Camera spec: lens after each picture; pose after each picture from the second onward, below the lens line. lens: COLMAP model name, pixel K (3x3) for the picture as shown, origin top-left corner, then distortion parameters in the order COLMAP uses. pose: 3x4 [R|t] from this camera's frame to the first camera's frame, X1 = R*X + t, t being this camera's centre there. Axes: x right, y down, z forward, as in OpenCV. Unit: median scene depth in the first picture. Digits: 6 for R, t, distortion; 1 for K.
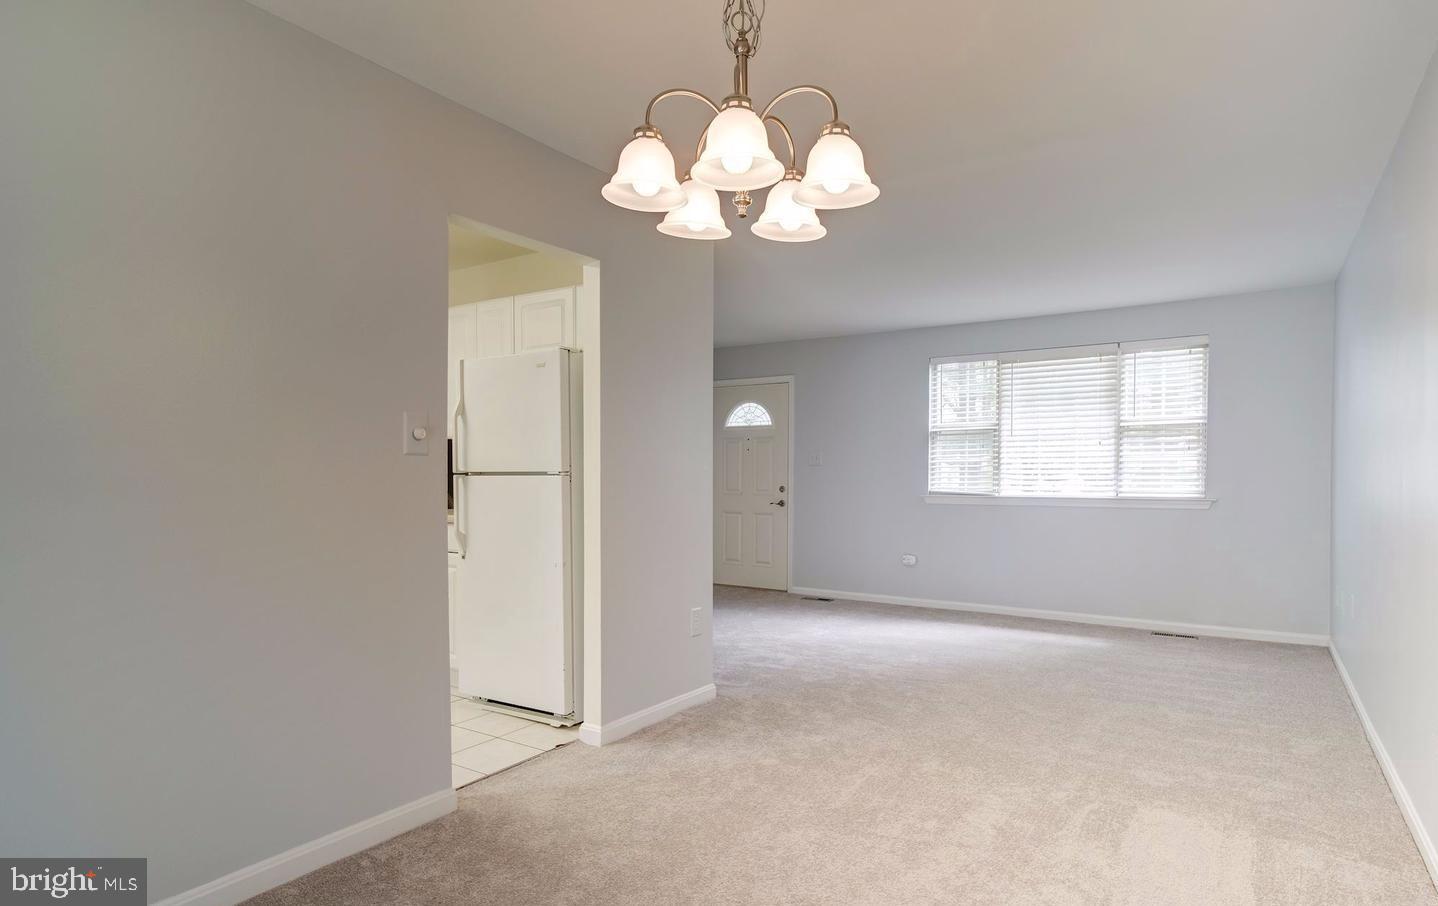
lens RADIAL K [[788.1, 0, 713.3], [0, 788.1, 475.4], [0, 0, 1]] dist [0.002229, 0.000607]
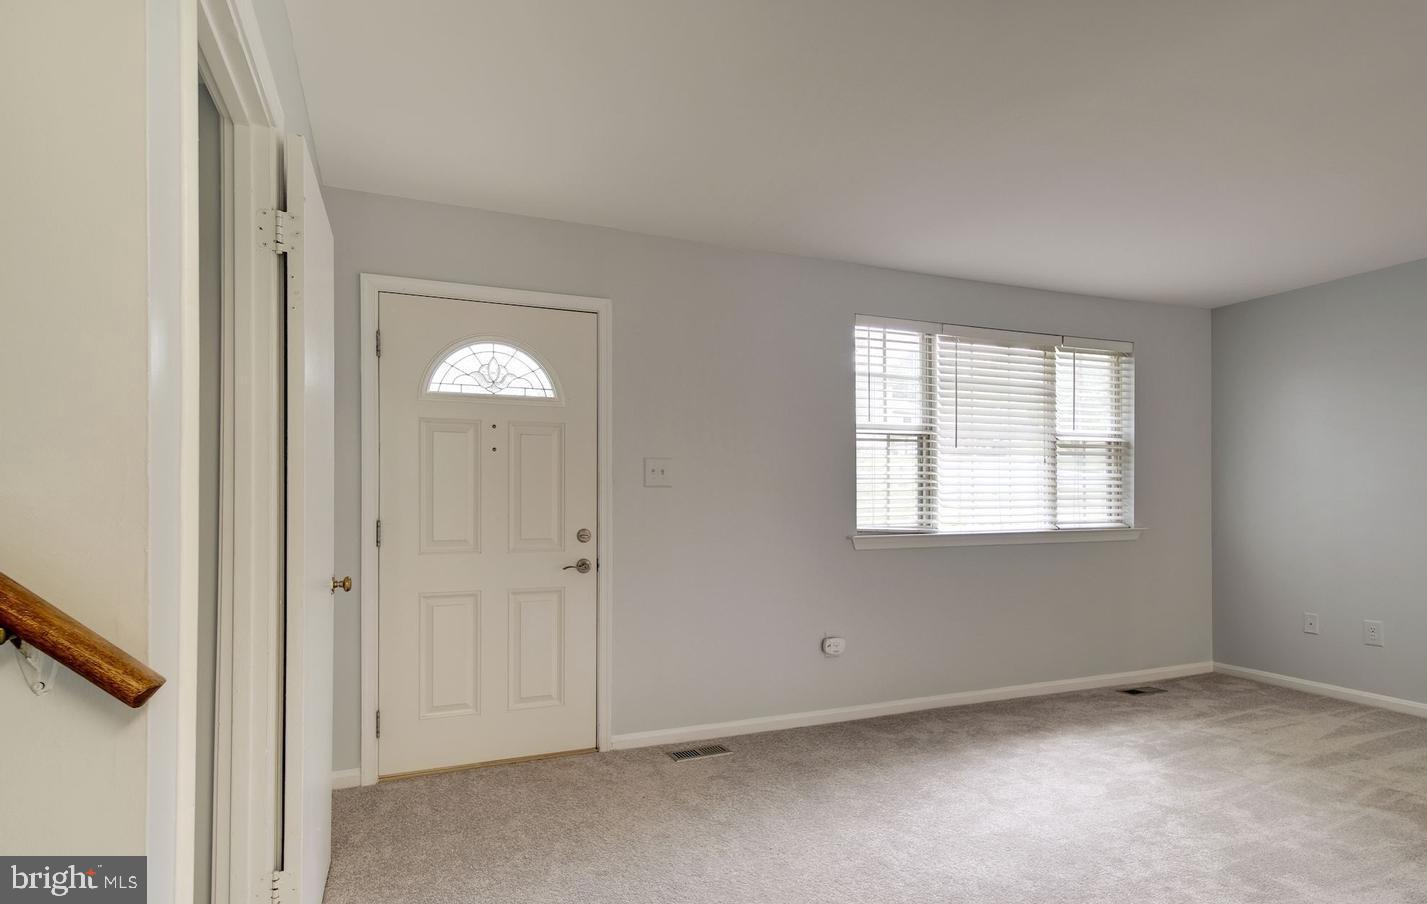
lens RADIAL K [[762.9, 0, 720.8], [0, 762.9, 495.4], [0, 0, 1]] dist [0.005125, 0.002317]
pose [[0.545632, 0.000549, 0.838025, -0.291592], [0.006542, 0.999967, -0.004914, -0.004368], [-0.838000, 0.008163, 0.545610, 0.787424]]
